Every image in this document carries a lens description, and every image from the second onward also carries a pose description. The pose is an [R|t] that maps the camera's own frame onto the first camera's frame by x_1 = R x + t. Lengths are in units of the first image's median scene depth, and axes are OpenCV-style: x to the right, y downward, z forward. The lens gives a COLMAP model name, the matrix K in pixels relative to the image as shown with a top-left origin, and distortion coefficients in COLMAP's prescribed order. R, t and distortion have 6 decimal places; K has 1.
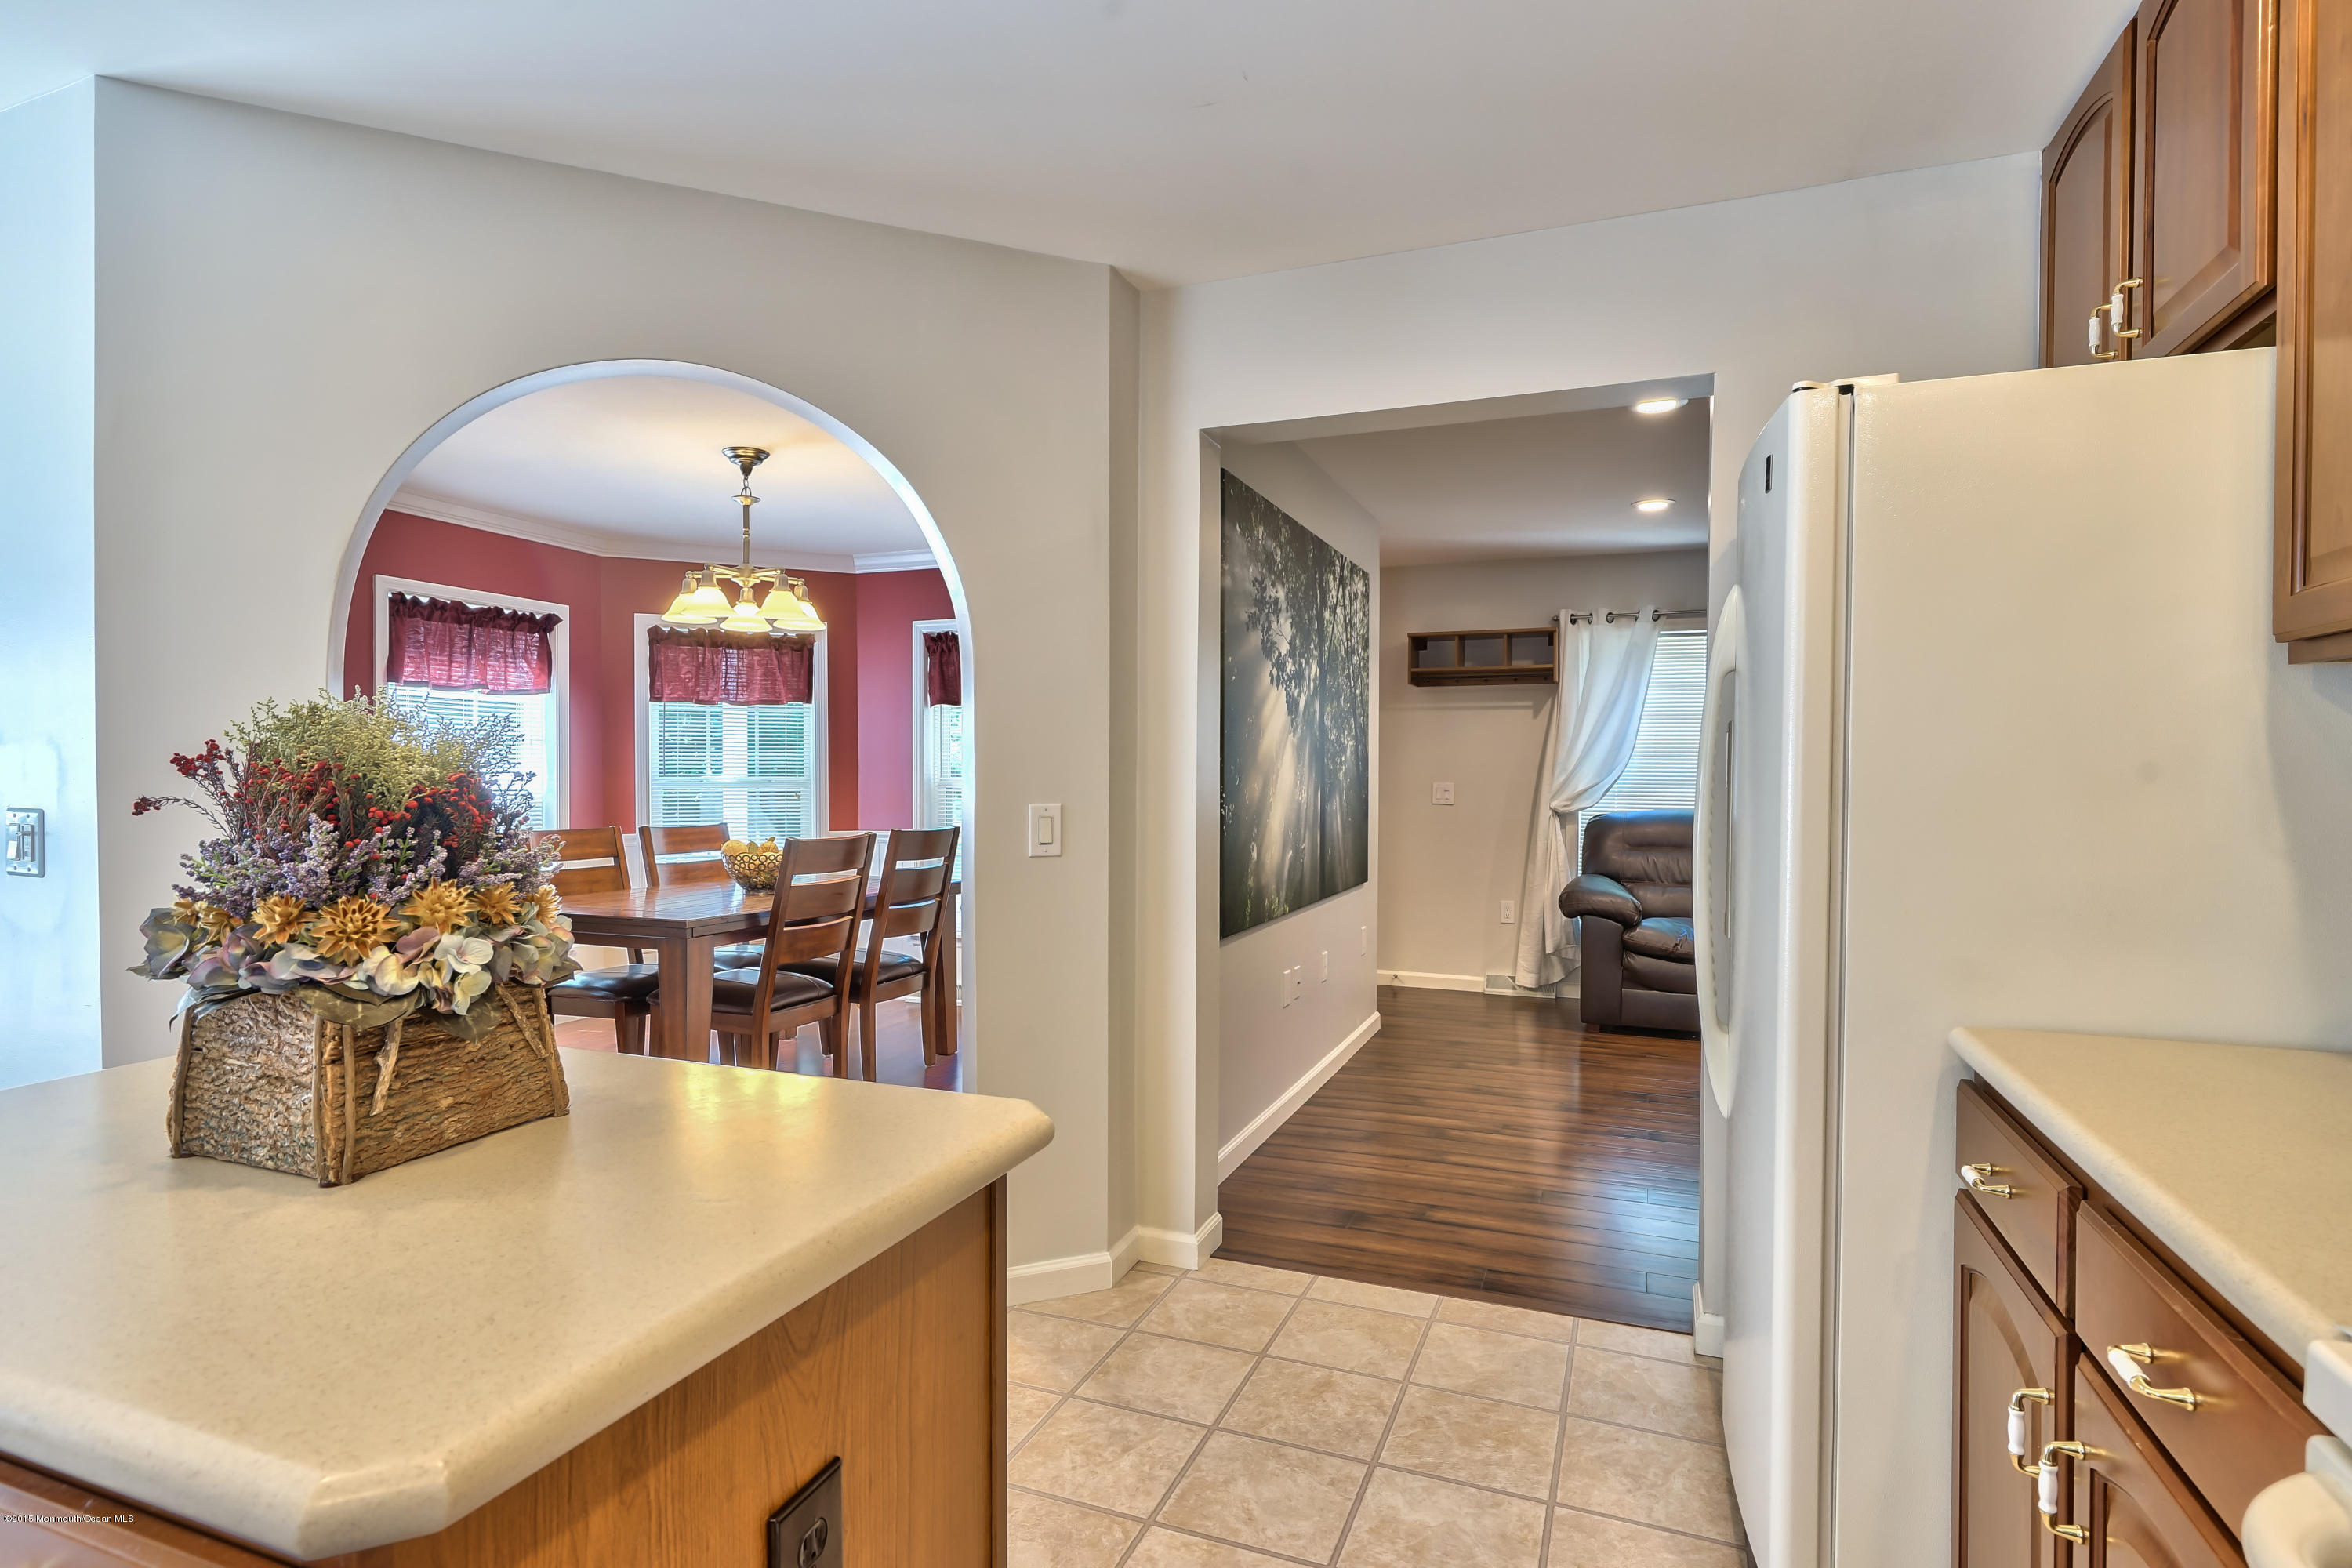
lens RADIAL K [[1176.4, 0, 1176.0], [0, 1176.4, 784.0], [0, 0, 1]] dist [0.001490, -0.000154]
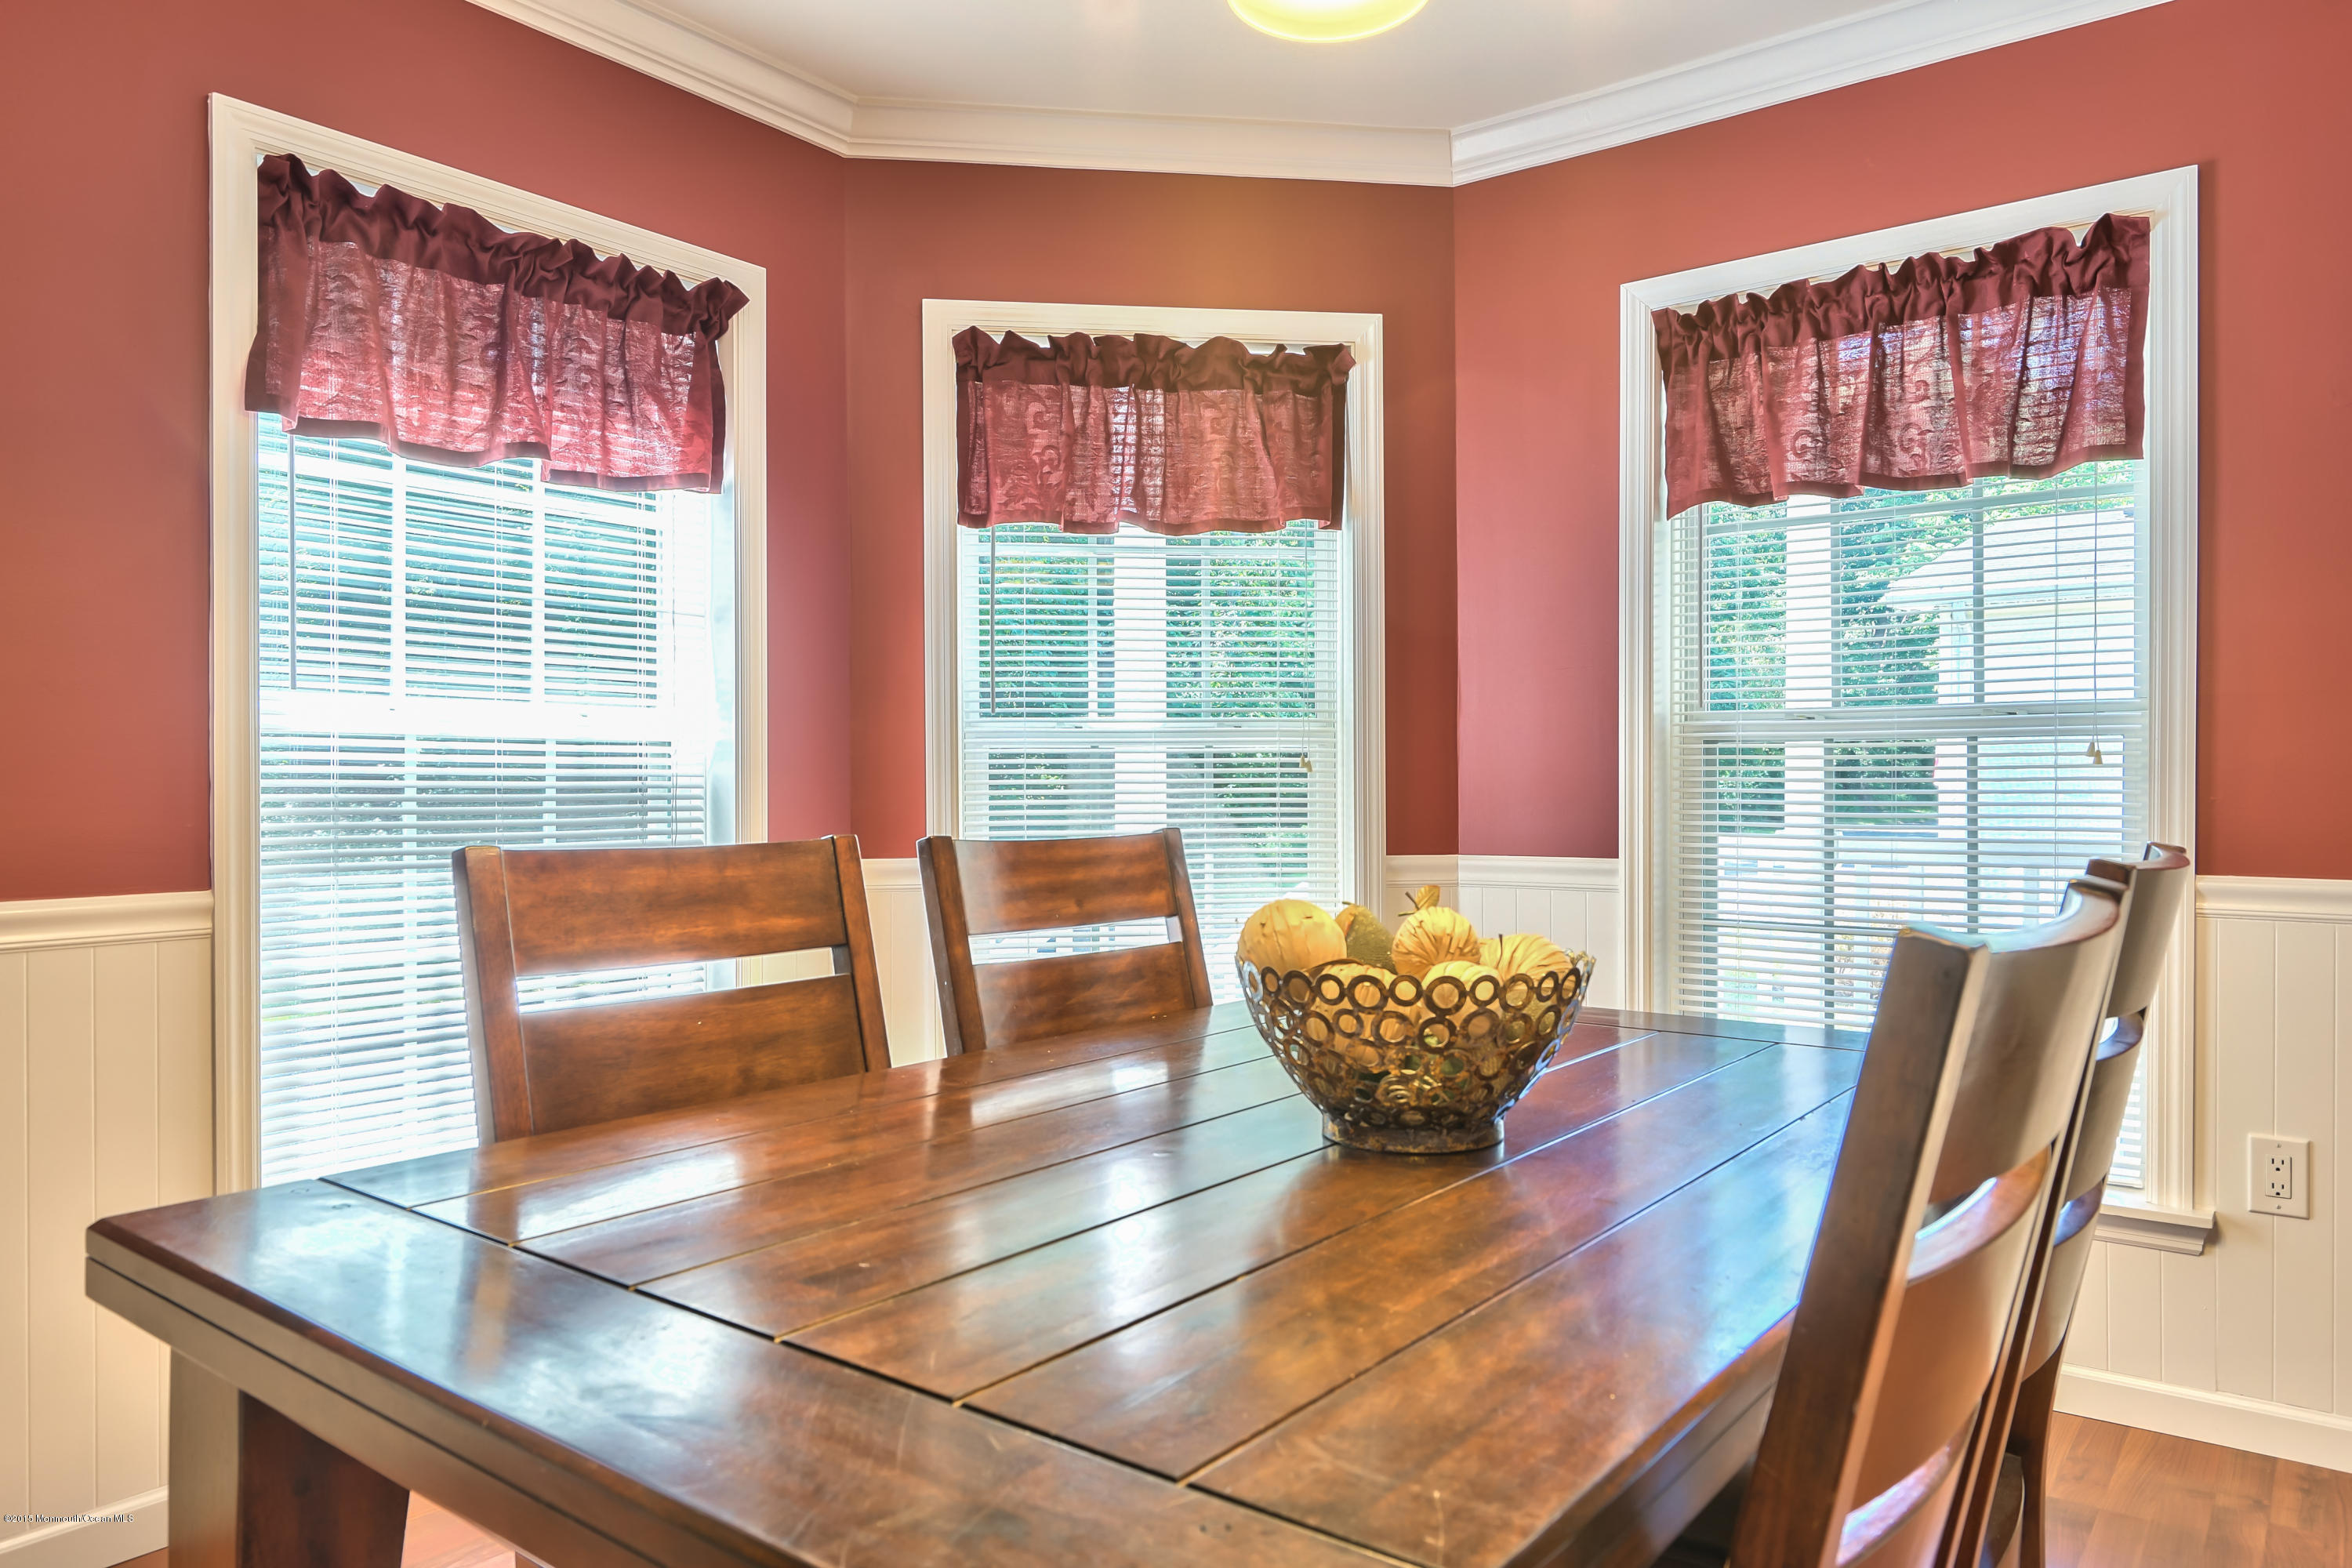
lens RADIAL K [[1538.8, 0, 1176.0], [0, 1538.8, 784.0], [0, 0, 1]] dist [0.000556, -0.001950]
pose [[0.959310, -0.001503, -0.282351, -0.281239], [0.000247, 0.999990, -0.004482, 0.024098], [0.282355, 0.004230, 0.959301, 0.638443]]
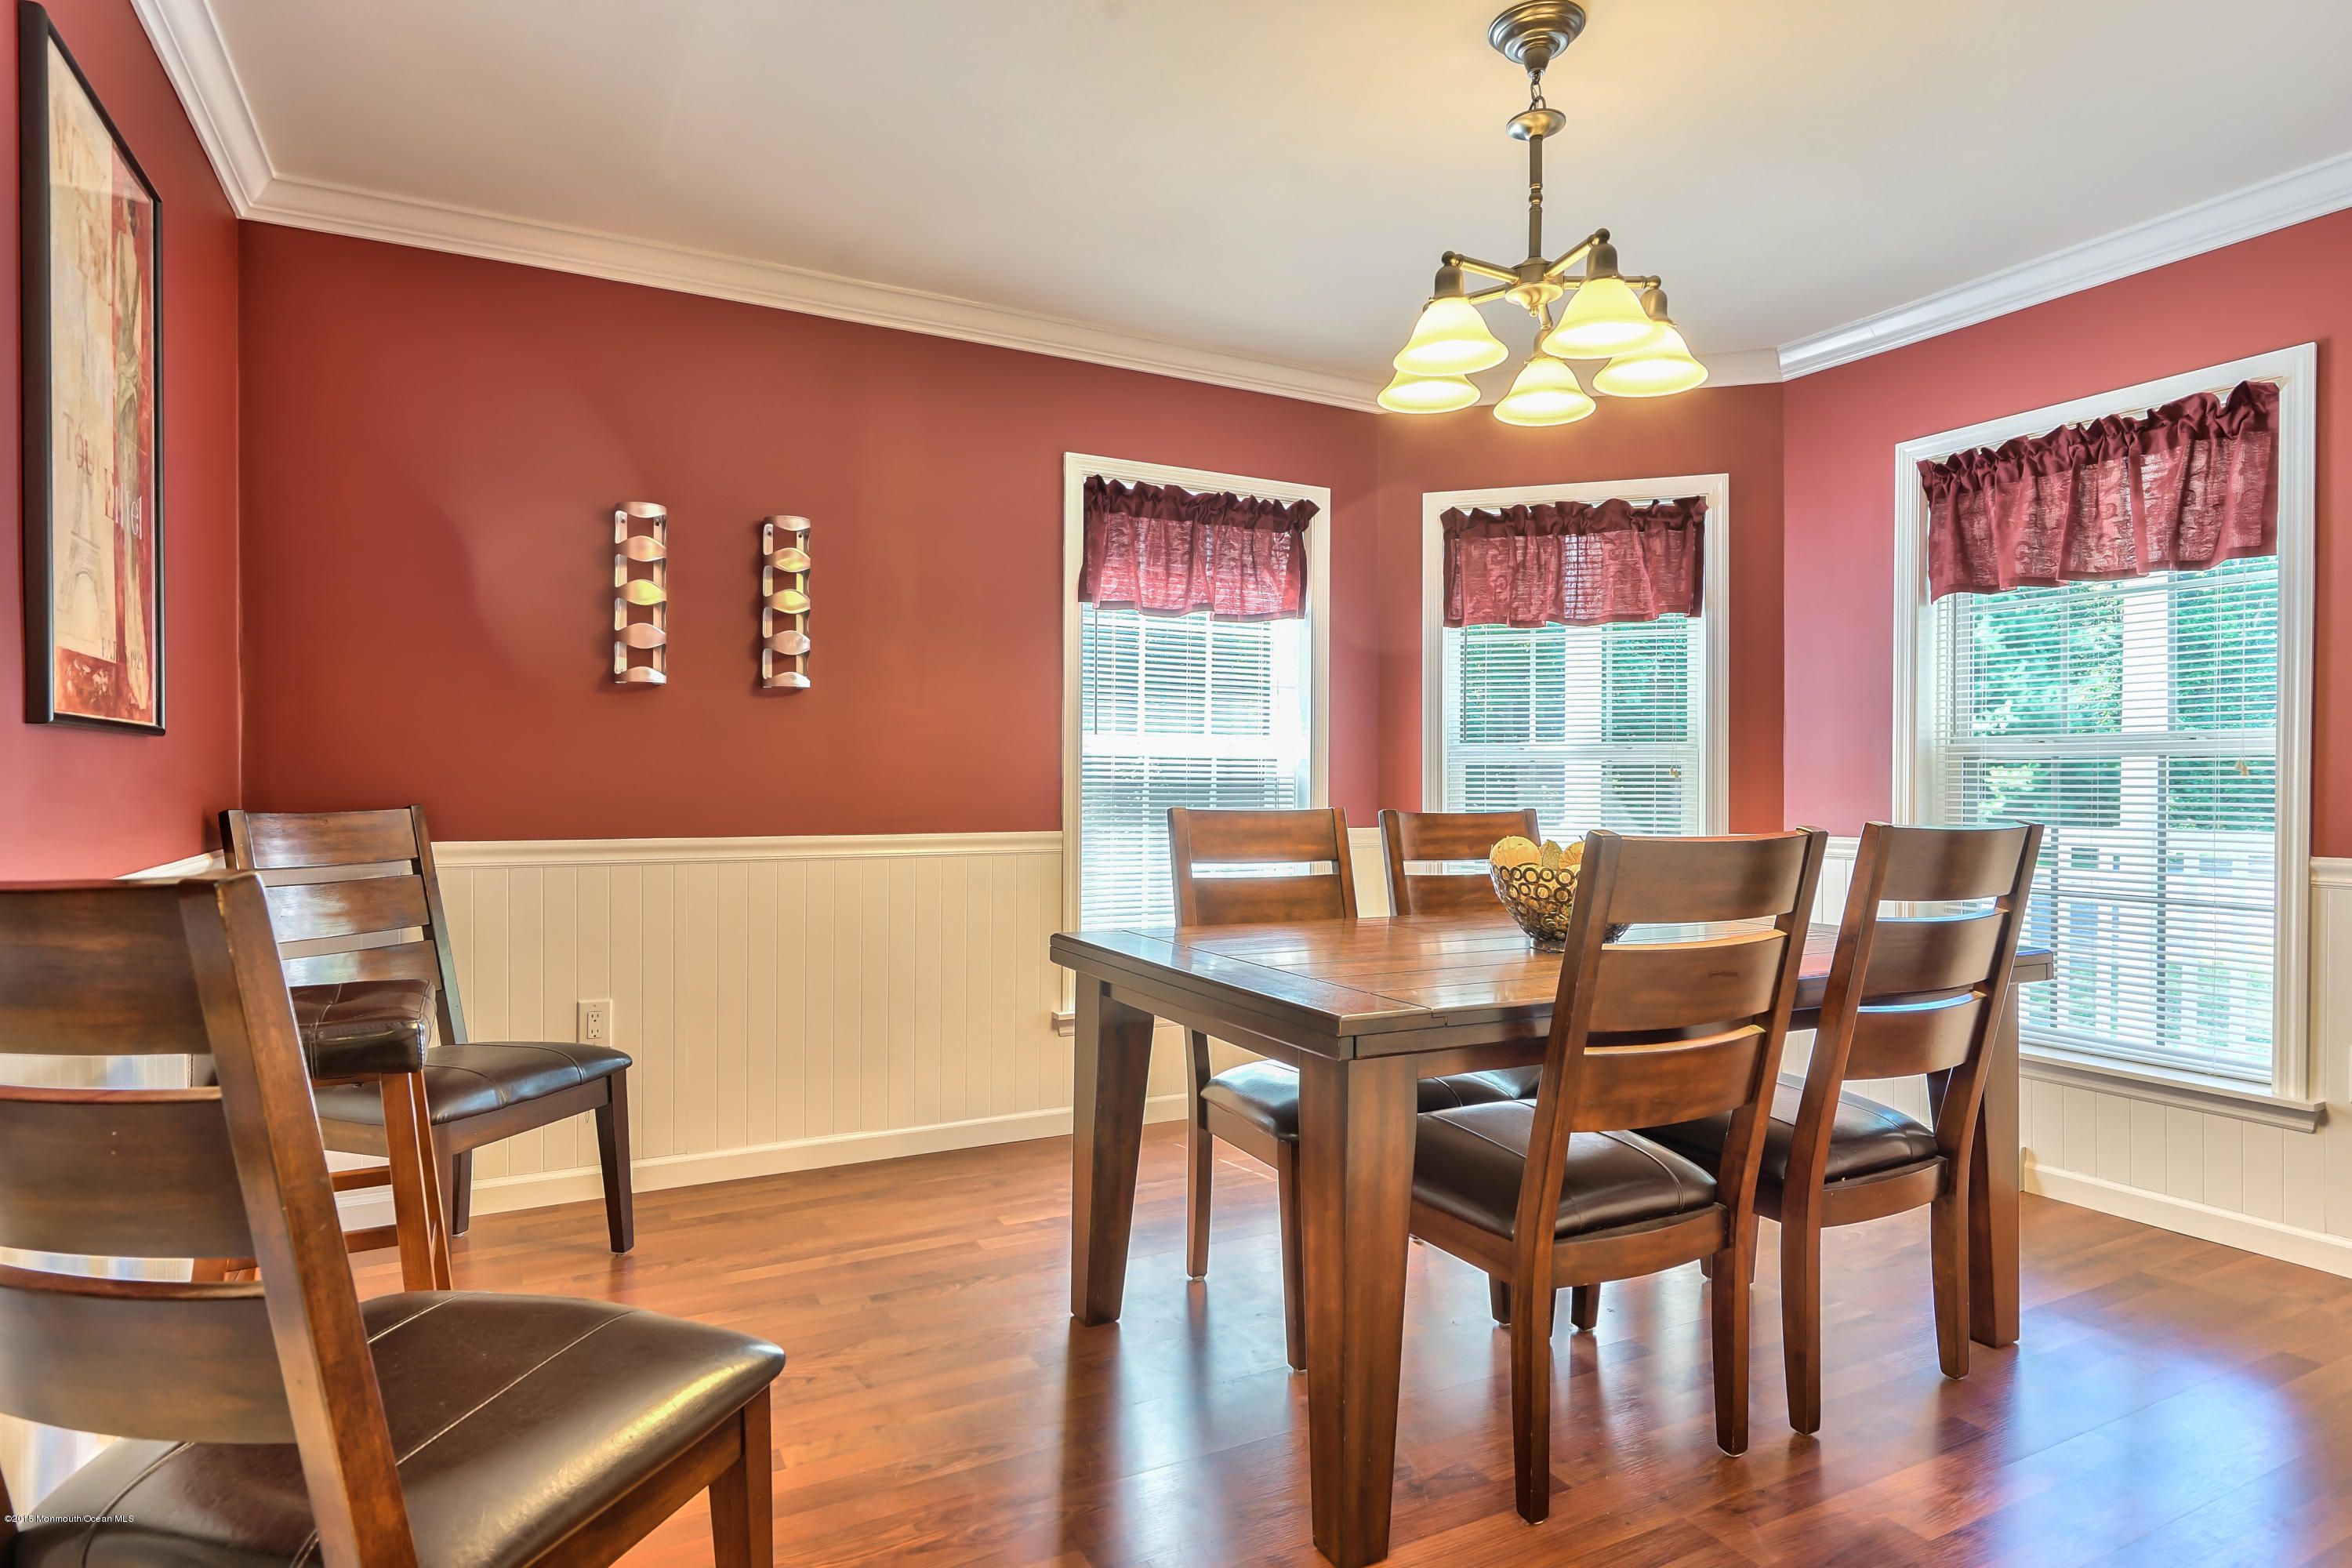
lens RADIAL K [[1255.7, 0, 1176.0], [0, 1255.7, 784.0], [0, 0, 1]] dist [0.000034, 0.000283]
pose [[0.754194, 0.006041, -0.656624, -0.121964], [-0.010399, 0.999942, -0.002744, 0.025726], [0.656569, 0.008898, 0.754213, 0.457231]]
